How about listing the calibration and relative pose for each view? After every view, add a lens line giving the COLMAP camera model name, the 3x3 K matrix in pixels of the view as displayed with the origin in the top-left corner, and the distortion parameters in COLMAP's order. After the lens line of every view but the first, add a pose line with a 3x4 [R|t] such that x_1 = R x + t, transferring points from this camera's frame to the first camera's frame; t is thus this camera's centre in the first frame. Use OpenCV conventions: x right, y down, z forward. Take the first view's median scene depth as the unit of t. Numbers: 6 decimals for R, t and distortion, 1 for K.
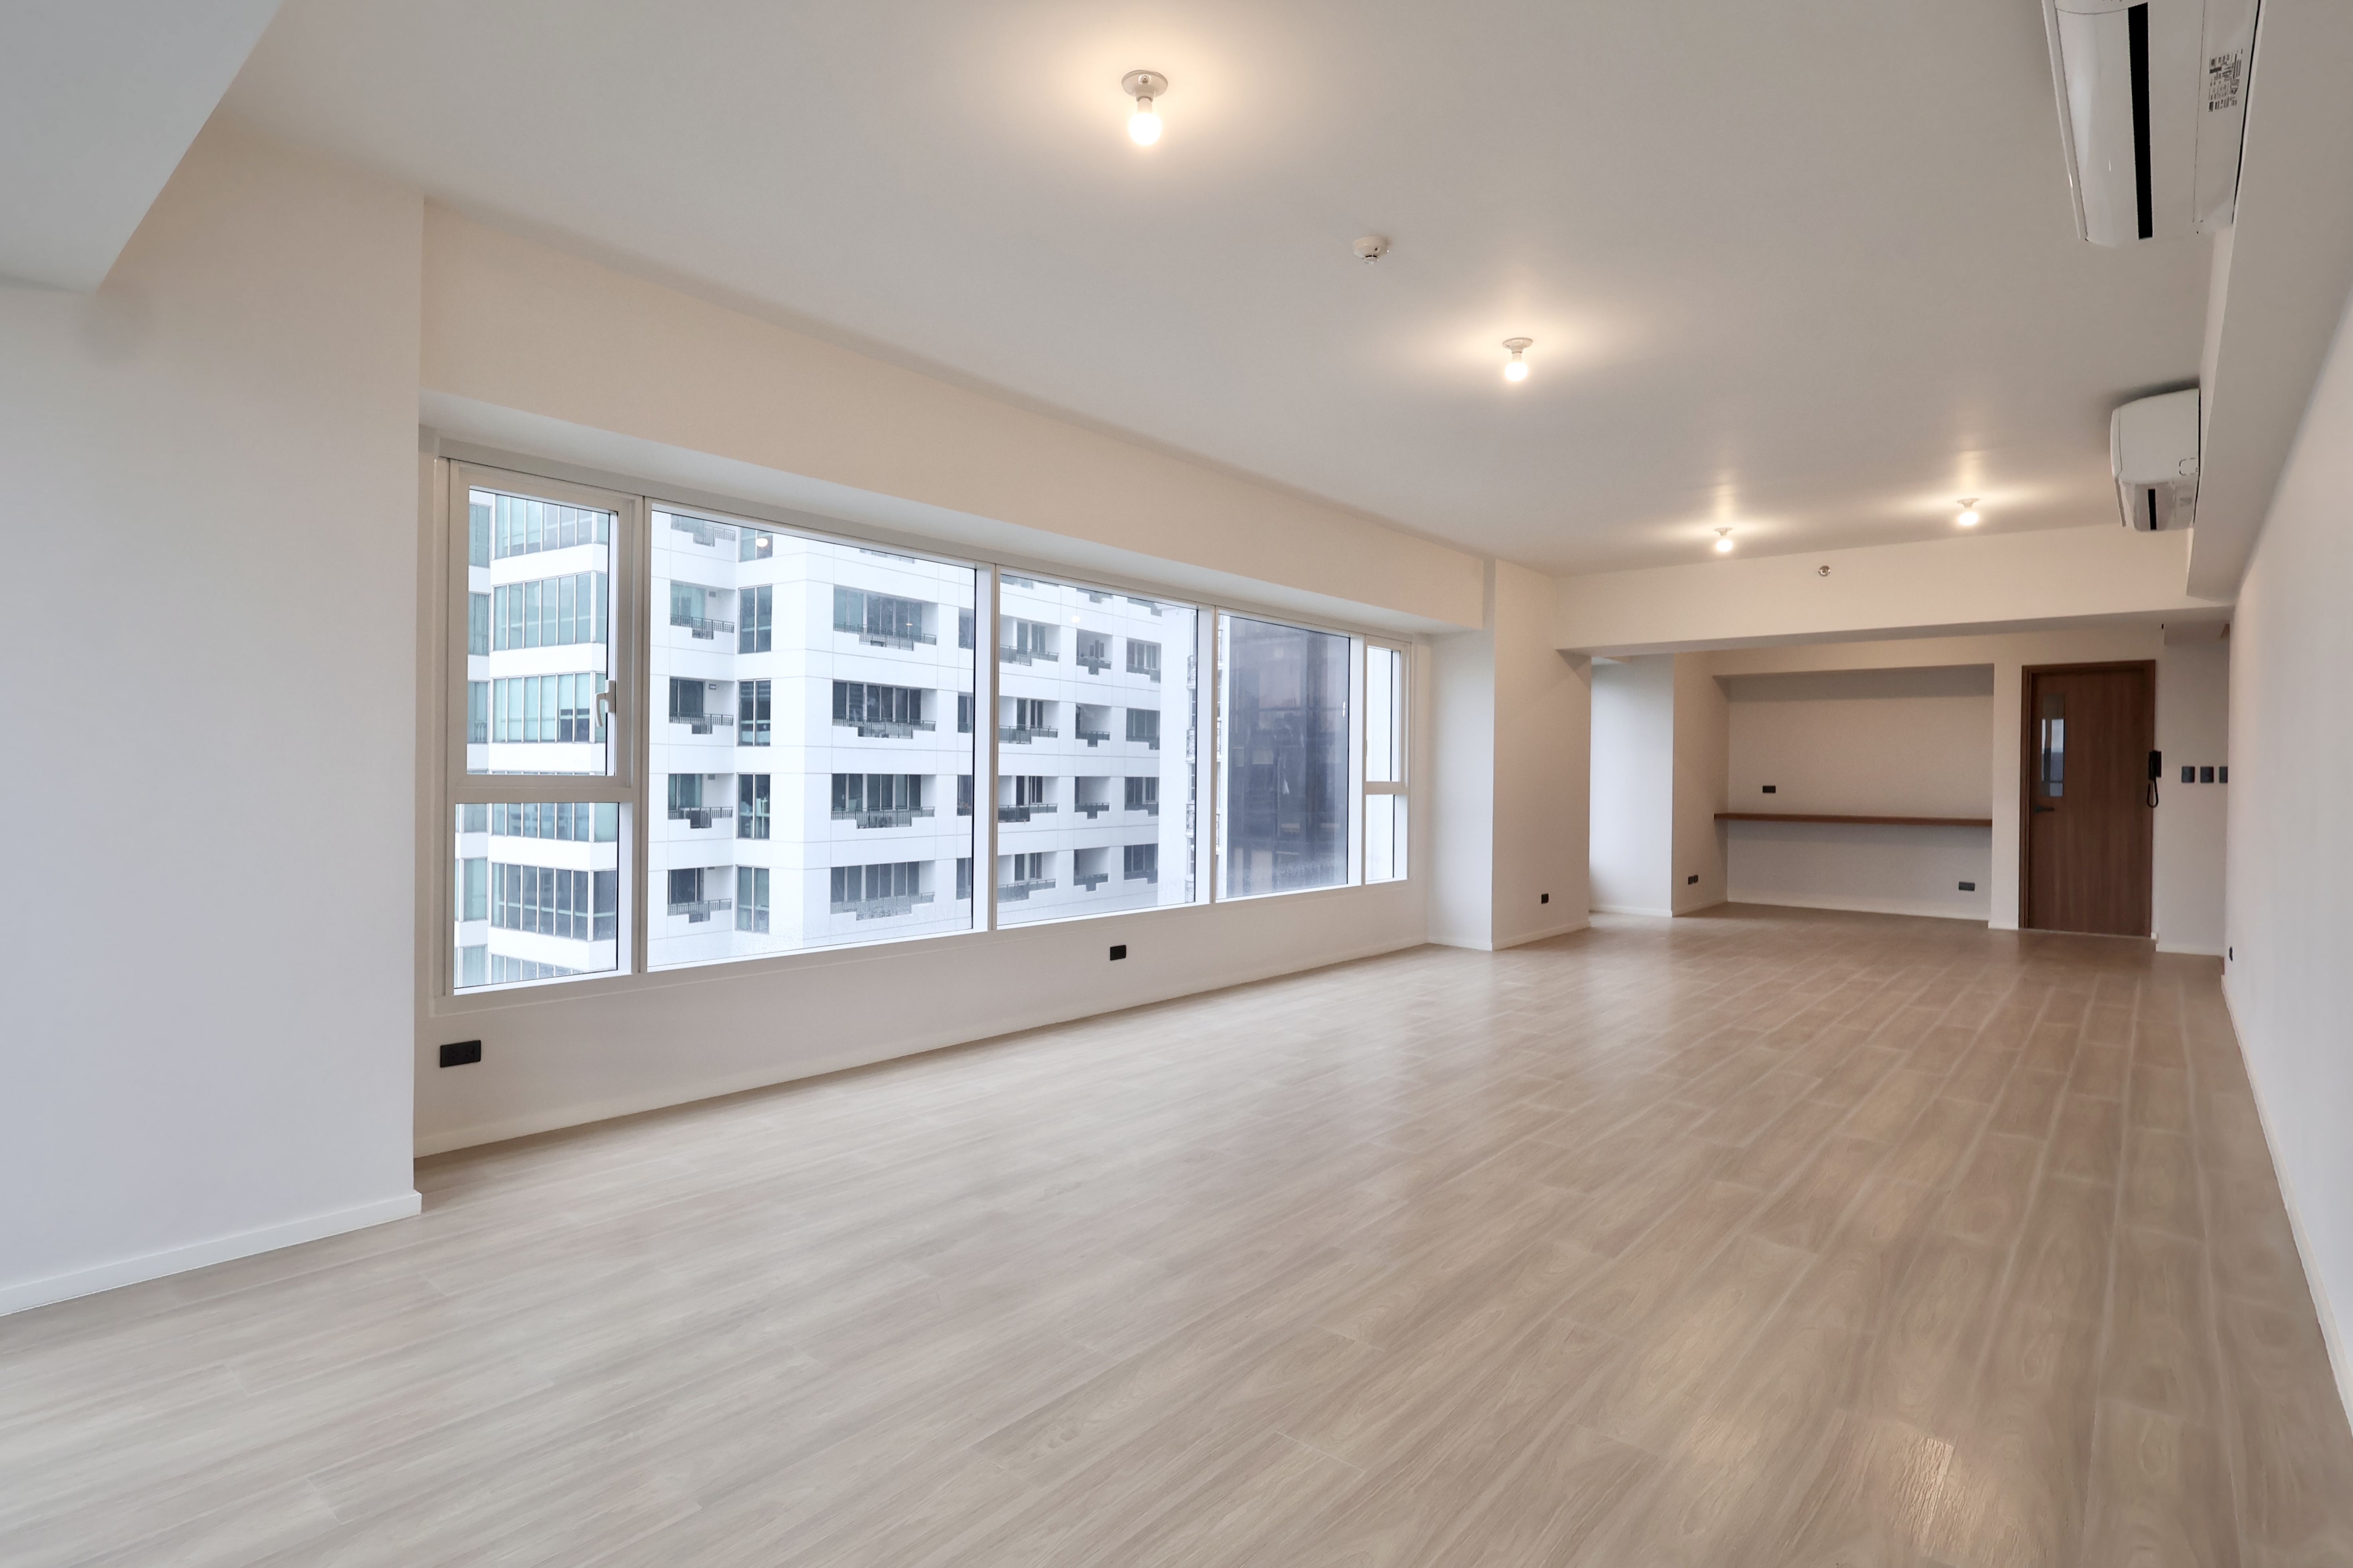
lens RADIAL K [[1171.8, 0, 1176.5], [0, 1171.8, 784.0], [0, 0, 1]] dist [-0.003202, 0.000169]
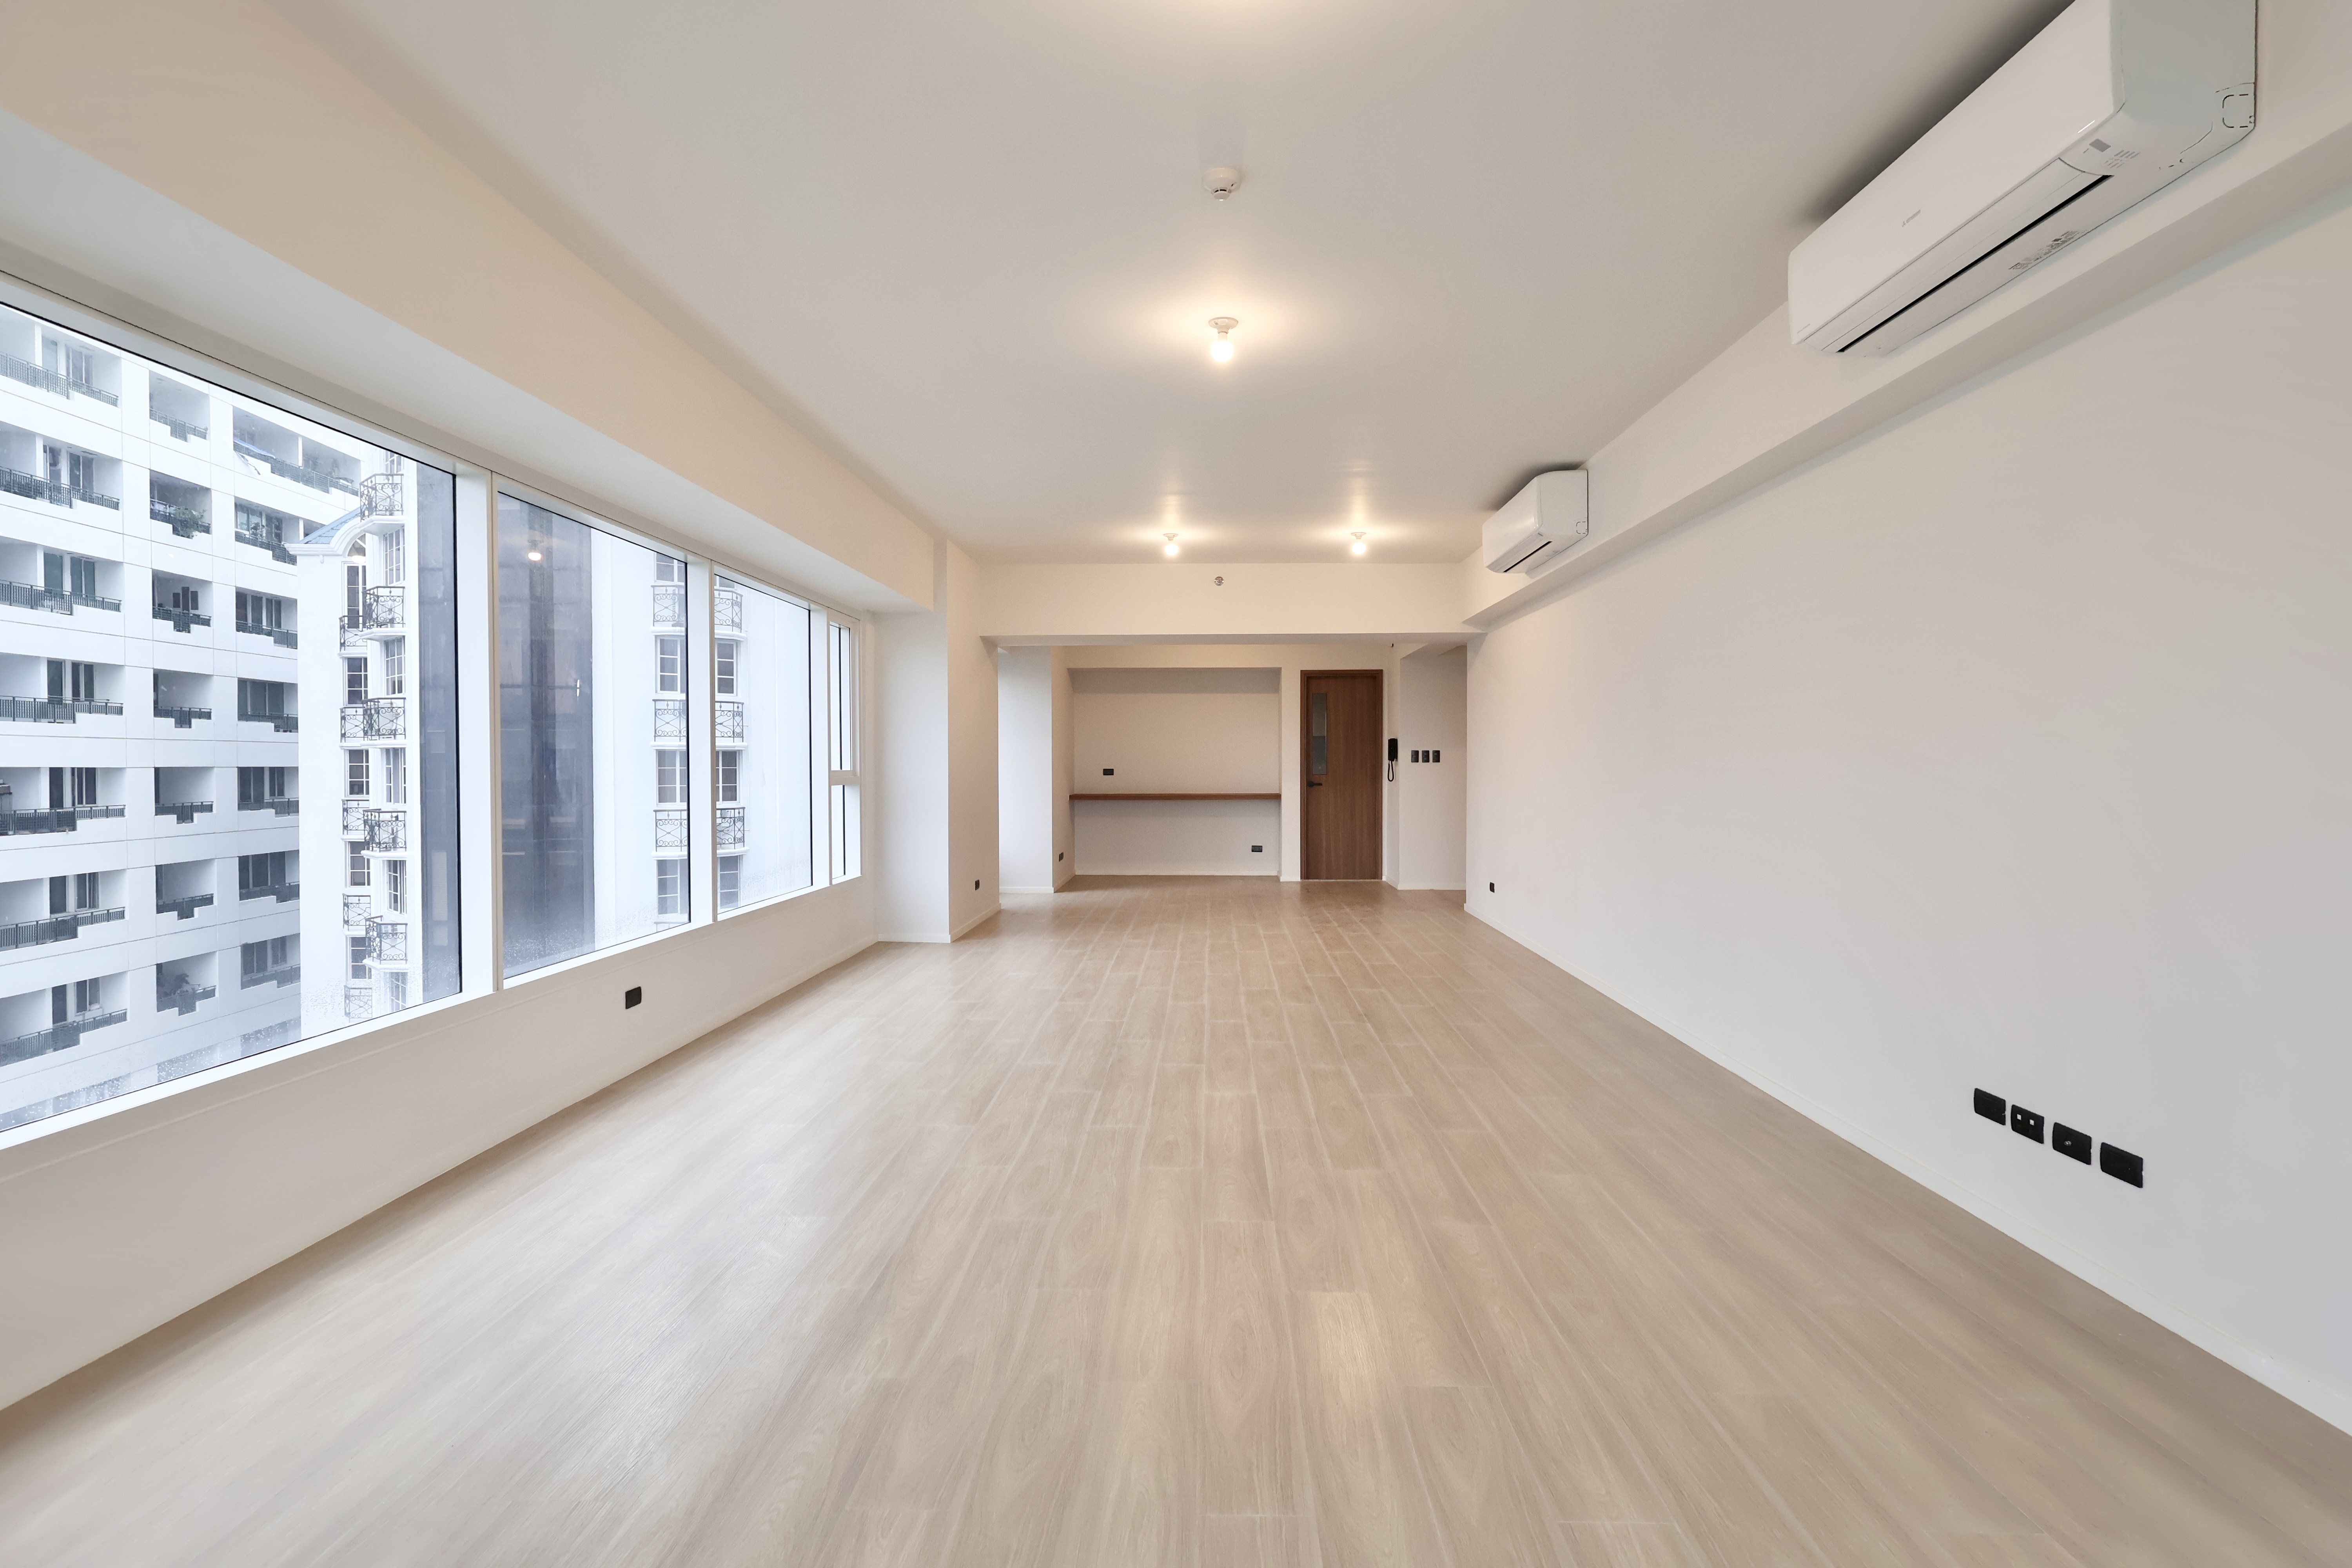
lens RADIAL K [[1152.6, 0, 1176.0], [0, 1152.6, 784.0], [0, 0, 1]] dist [-0.005317, 0.001000]
pose [[0.783450, -0.021780, 0.621073, -0.151096], [0.013256, 0.999744, 0.018338, -0.003796], [-0.621313, -0.006134, 0.783538, 0.116107]]
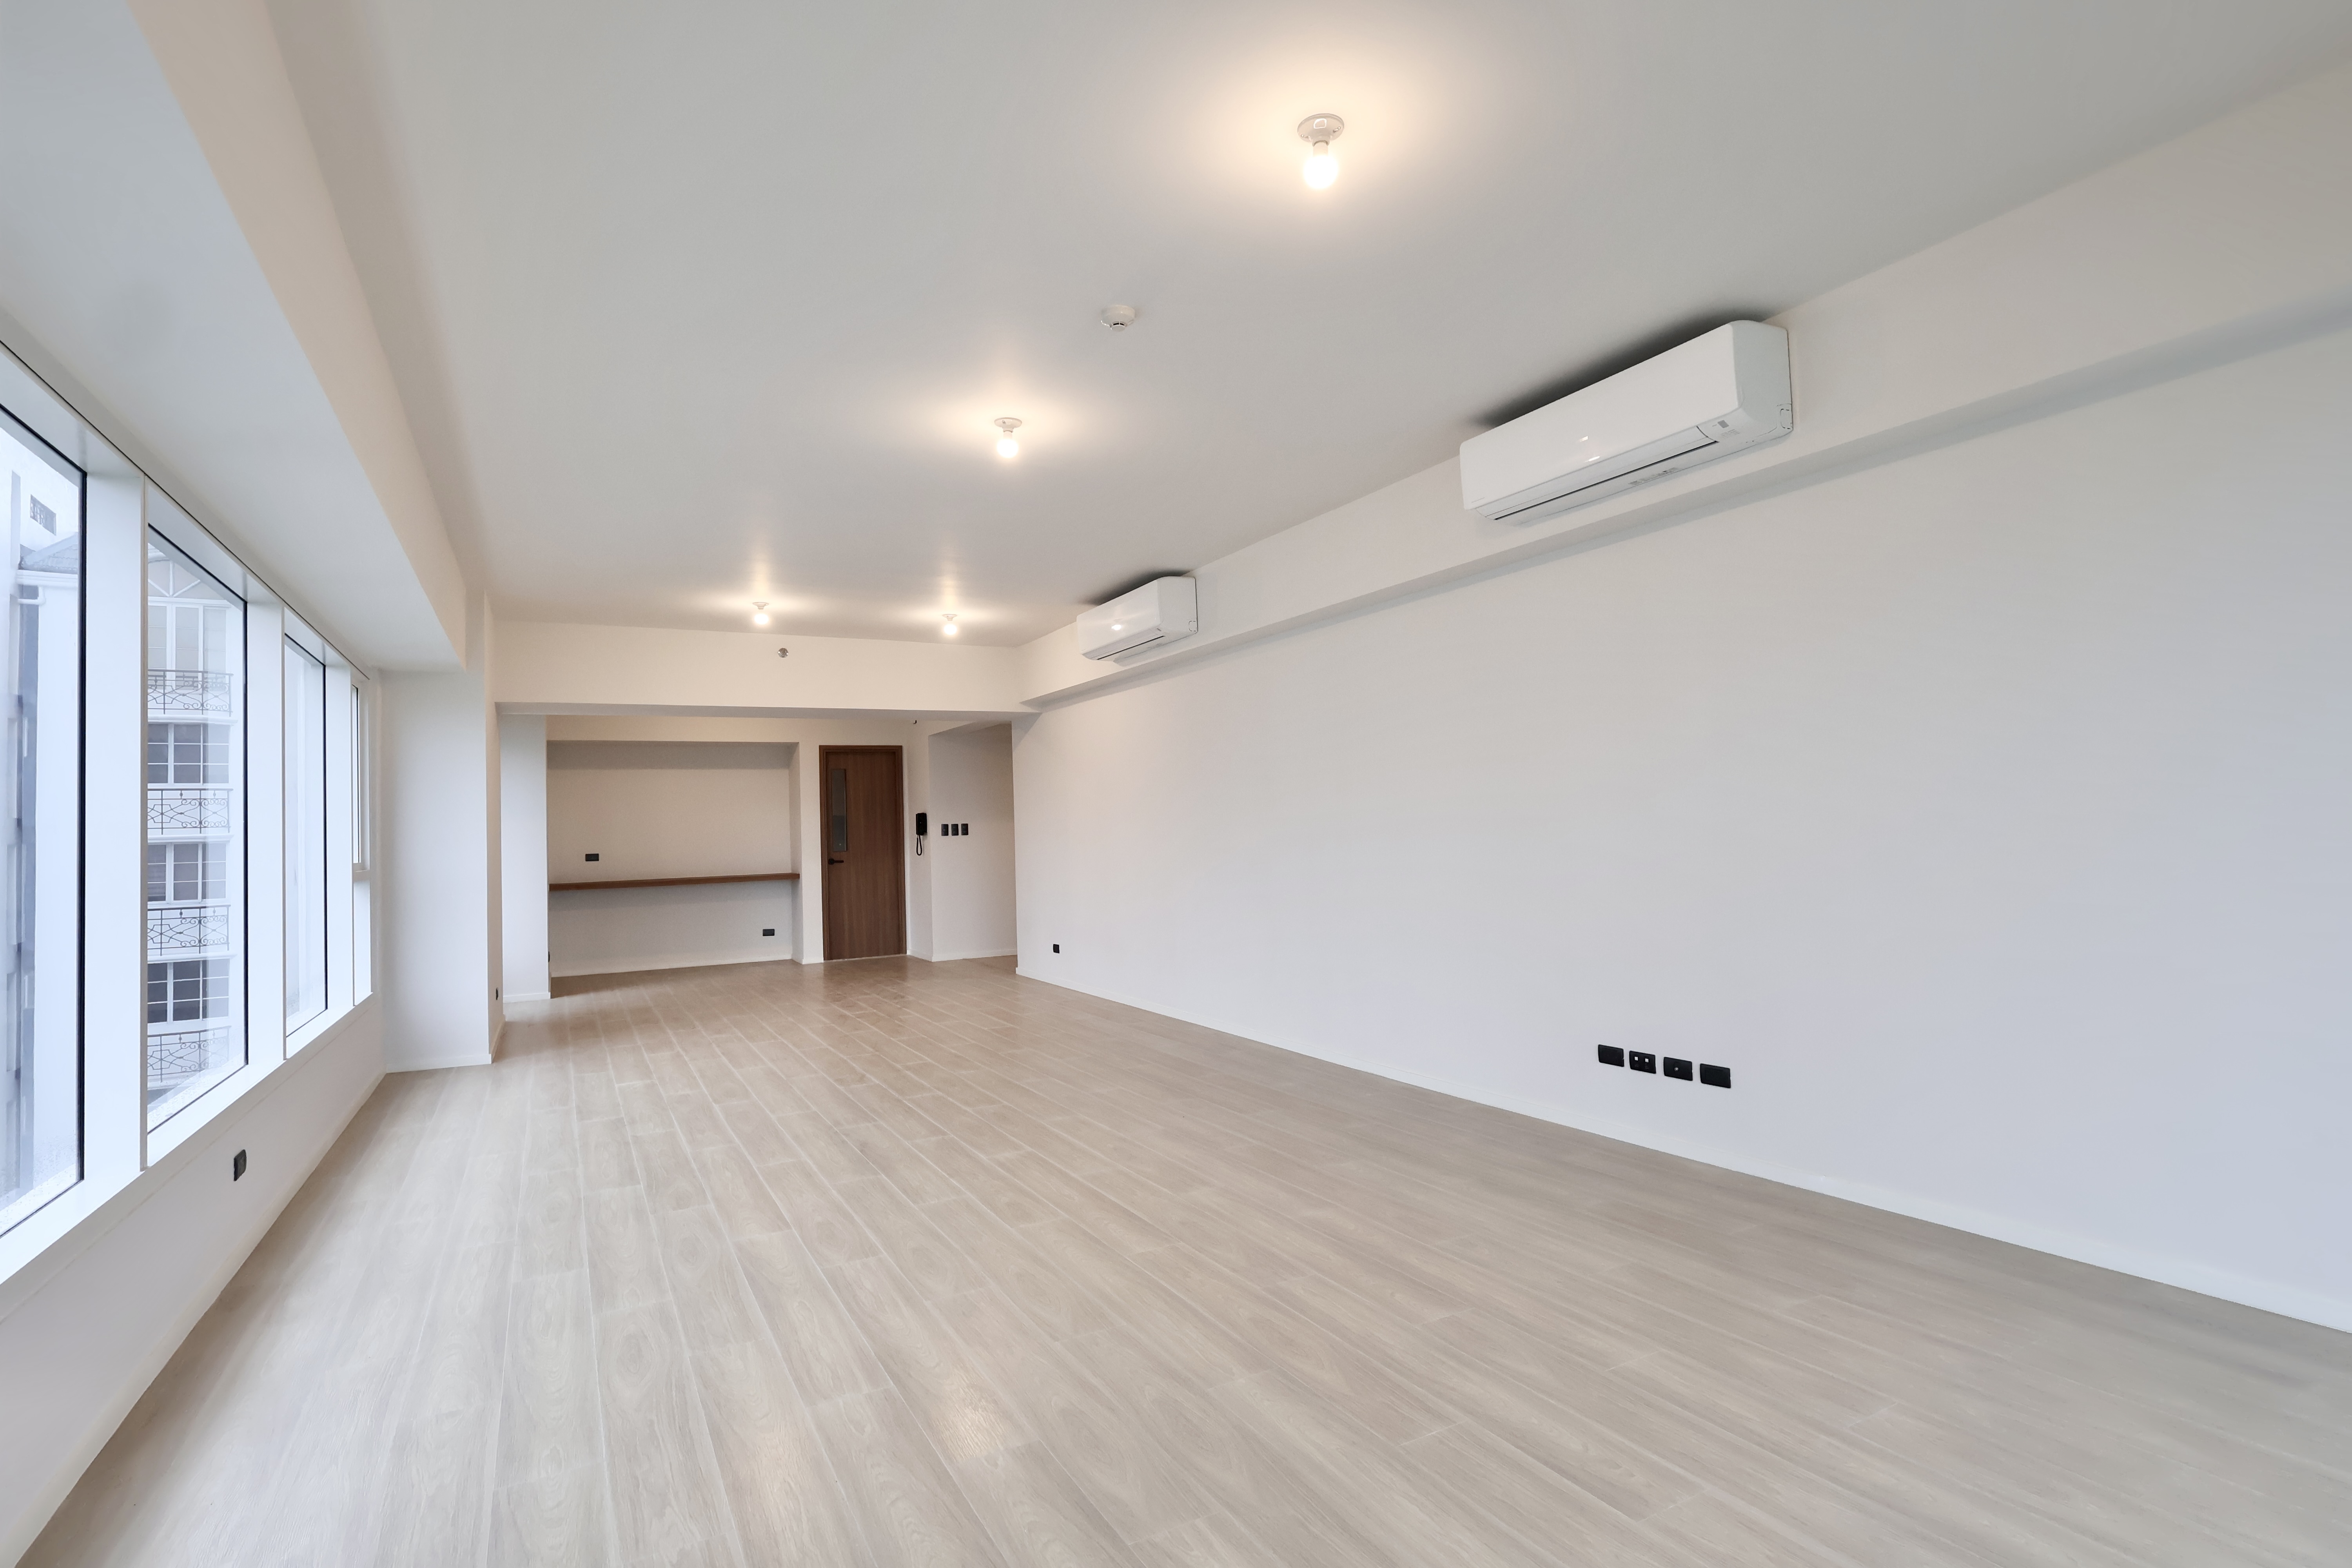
lens RADIAL K [[1152.6, 0, 1176.0], [0, 1152.6, 784.0], [0, 0, 1]] dist [-0.005317, 0.001000]
pose [[0.362623, 0.015131, 0.931813, -0.267649], [0.043346, 0.998512, -0.033082, -0.004736], [-0.930927, 0.052387, 0.361428, 0.218270]]
